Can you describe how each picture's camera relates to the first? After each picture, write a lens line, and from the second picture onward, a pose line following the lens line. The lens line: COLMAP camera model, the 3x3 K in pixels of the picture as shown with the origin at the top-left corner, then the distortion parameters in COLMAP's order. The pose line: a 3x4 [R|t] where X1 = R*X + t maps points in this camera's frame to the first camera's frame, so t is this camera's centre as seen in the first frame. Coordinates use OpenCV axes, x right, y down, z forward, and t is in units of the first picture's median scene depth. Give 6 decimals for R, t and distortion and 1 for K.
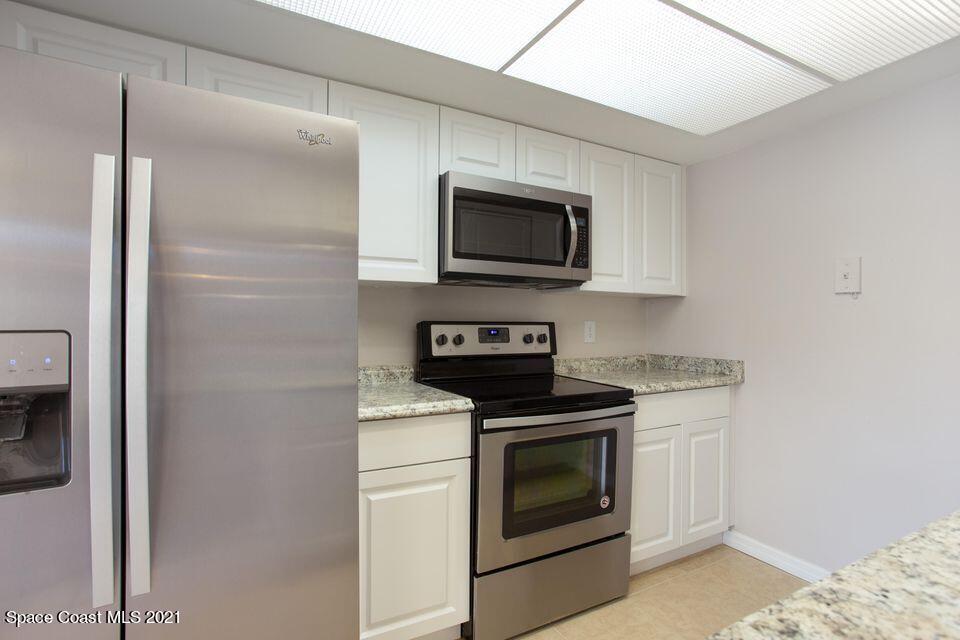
lens RADIAL K [[472.1, 0, 480.0], [0, 472.1, 320.0], [0, 0, 1]] dist [-0.000592, 0.000075]
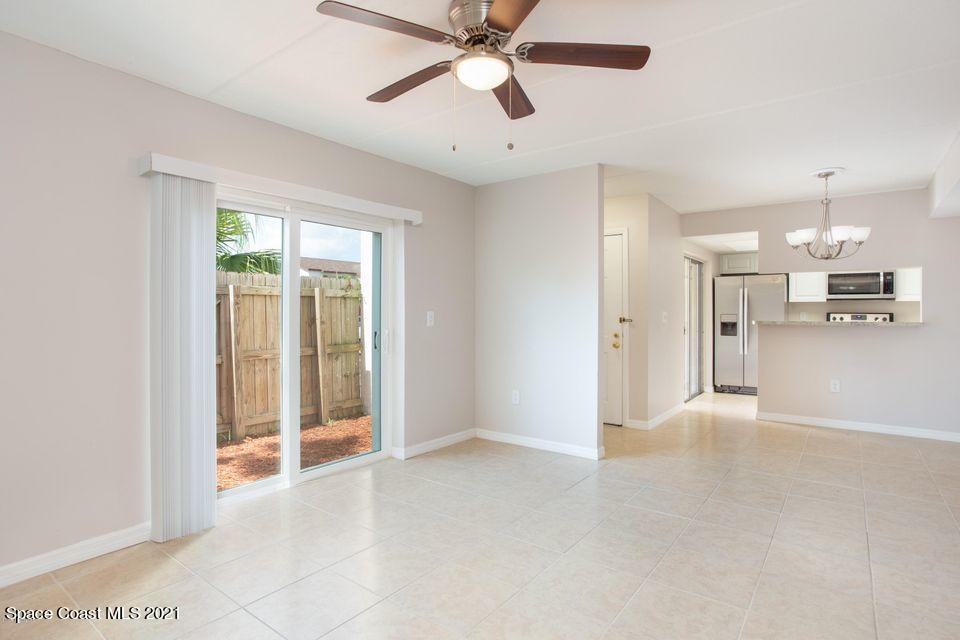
lens RADIAL K [[483.6, 0, 495.0], [0, 483.6, 310.6], [0, 0, 1]] dist [-0.001667, -0.000025]
pose [[0.418537, -0.003914, -0.908191, 1.890679], [0.006362, 0.999979, -0.001378, -0.021152], [0.908178, -0.005201, 0.418553, -2.400408]]
